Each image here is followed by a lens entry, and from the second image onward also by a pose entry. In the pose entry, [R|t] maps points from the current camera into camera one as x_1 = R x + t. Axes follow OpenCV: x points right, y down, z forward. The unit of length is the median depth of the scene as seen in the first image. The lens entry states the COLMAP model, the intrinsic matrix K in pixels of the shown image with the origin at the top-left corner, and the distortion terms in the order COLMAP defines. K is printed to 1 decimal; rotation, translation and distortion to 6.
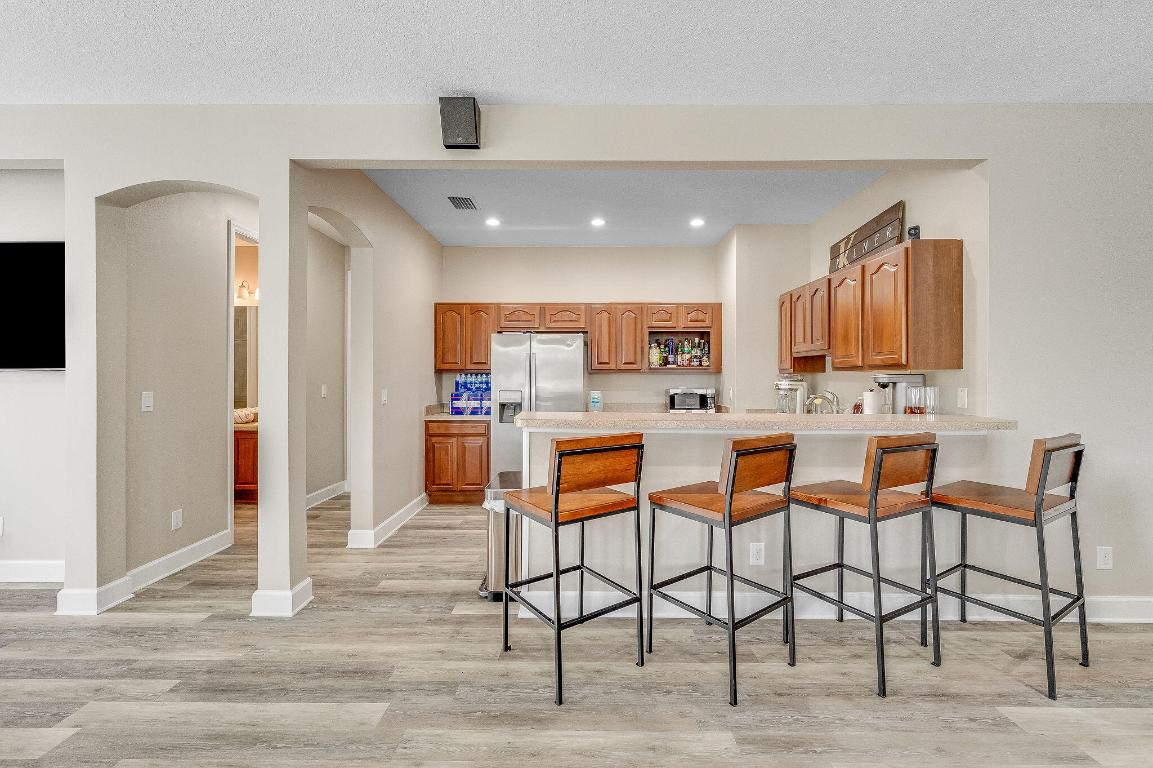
lens RADIAL K [[478.4, 0, 581.9], [0, 478.4, 378.7], [0, 0, 1]] dist [0.001416, 0.000076]
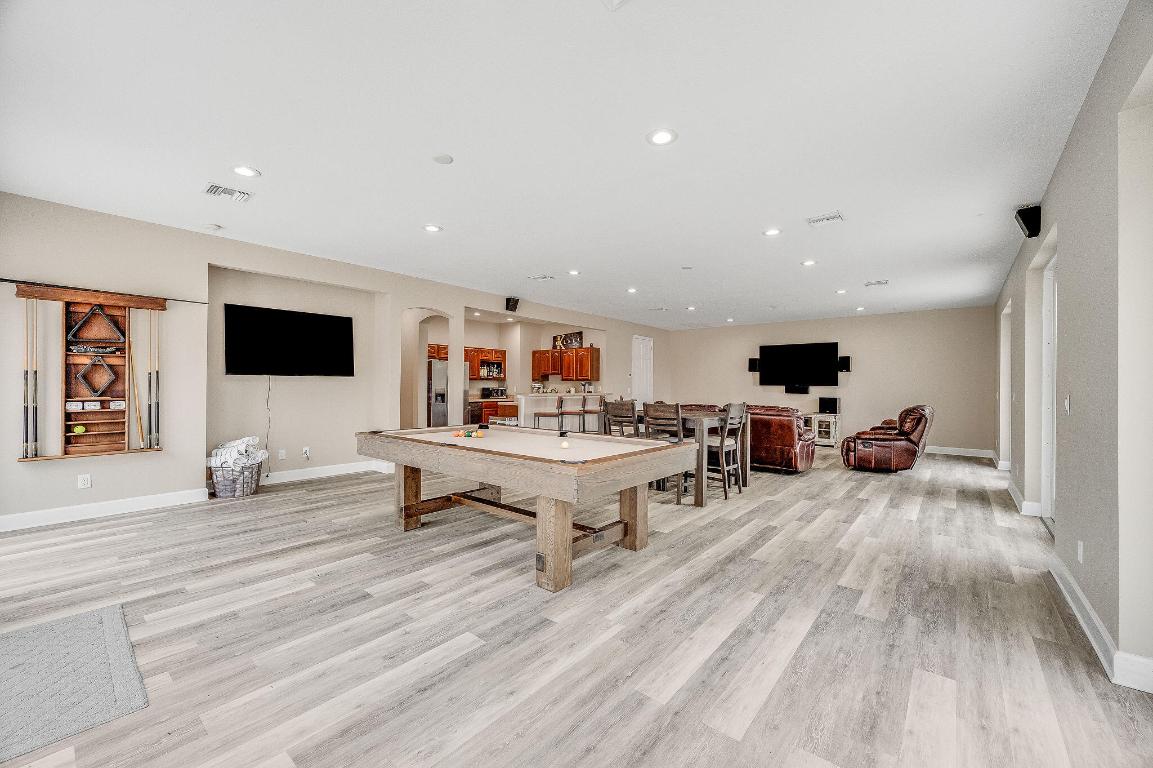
lens RADIAL K [[466.6, 0, 576.5], [0, 466.6, 384.0], [0, 0, 1]] dist [0.002732, 0.000111]
pose [[0.636156, 0.008959, 0.771508, -1.247663], [-0.006203, 0.999960, -0.006498, 0.016049], [-0.771535, -0.000652, 0.636186, -0.704203]]
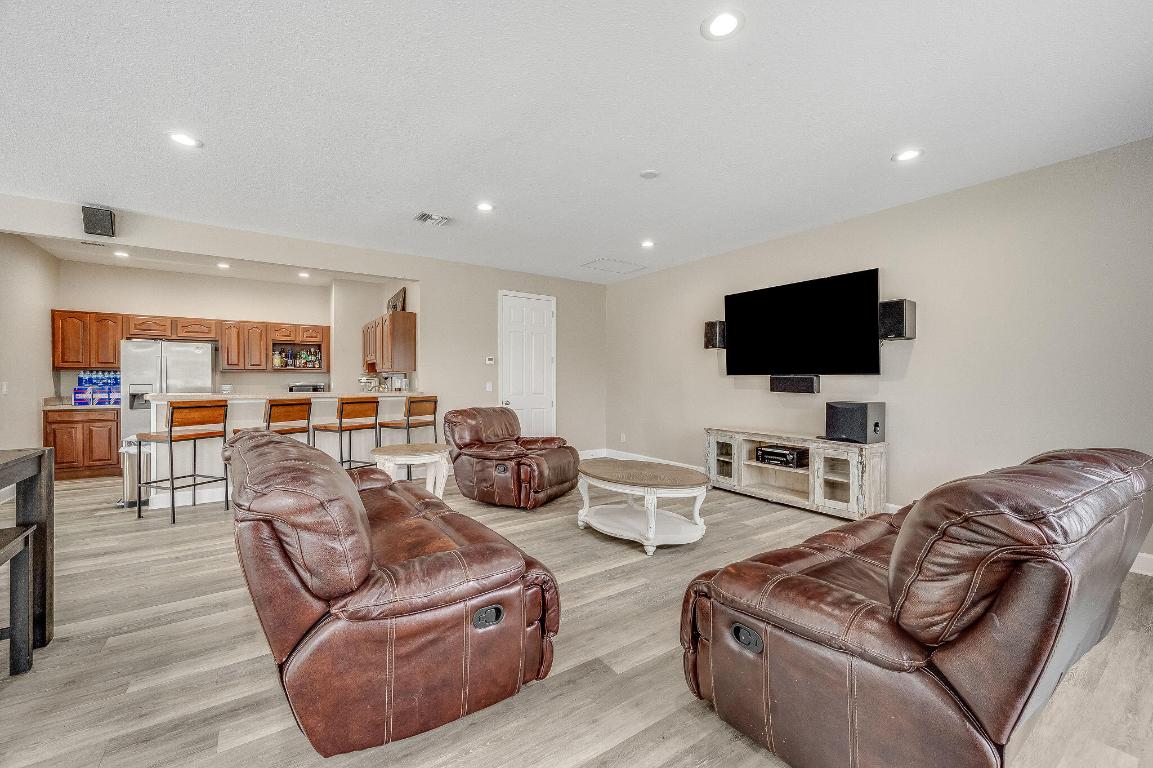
lens RADIAL K [[466.6, 0, 576.5], [0, 466.6, 384.0], [0, 0, 1]] dist [0.002732, 0.000111]
pose [[0.825026, -0.005753, 0.565065, 0.101965], [0.001309, 0.999965, 0.008270, 0.013988], [-0.565093, -0.006083, 0.825005, -0.675847]]
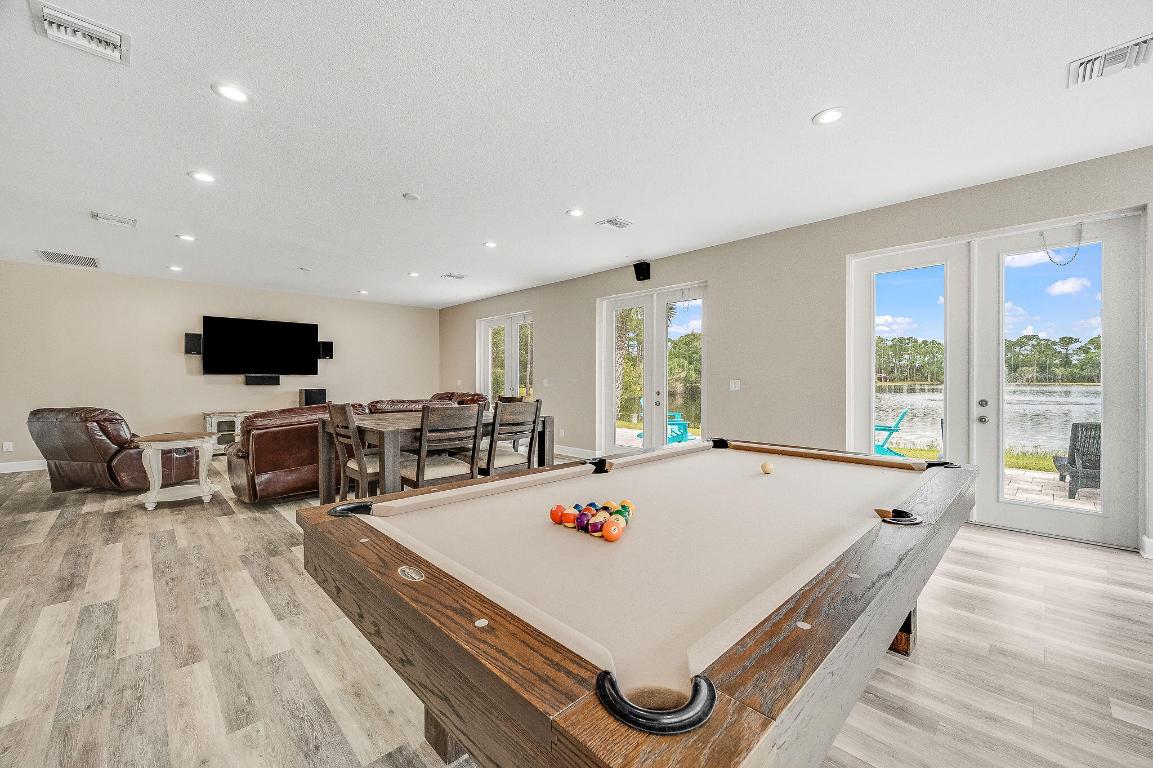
lens RADIAL K [[466.6, 0, 576.5], [0, 466.6, 384.0], [0, 0, 1]] dist [0.002732, 0.000111]
pose [[-0.693343, -0.009774, 0.720541, -0.917119], [0.001316, 0.999889, 0.014829, 0.013021], [-0.720607, 0.011230, -0.693253, 0.218987]]
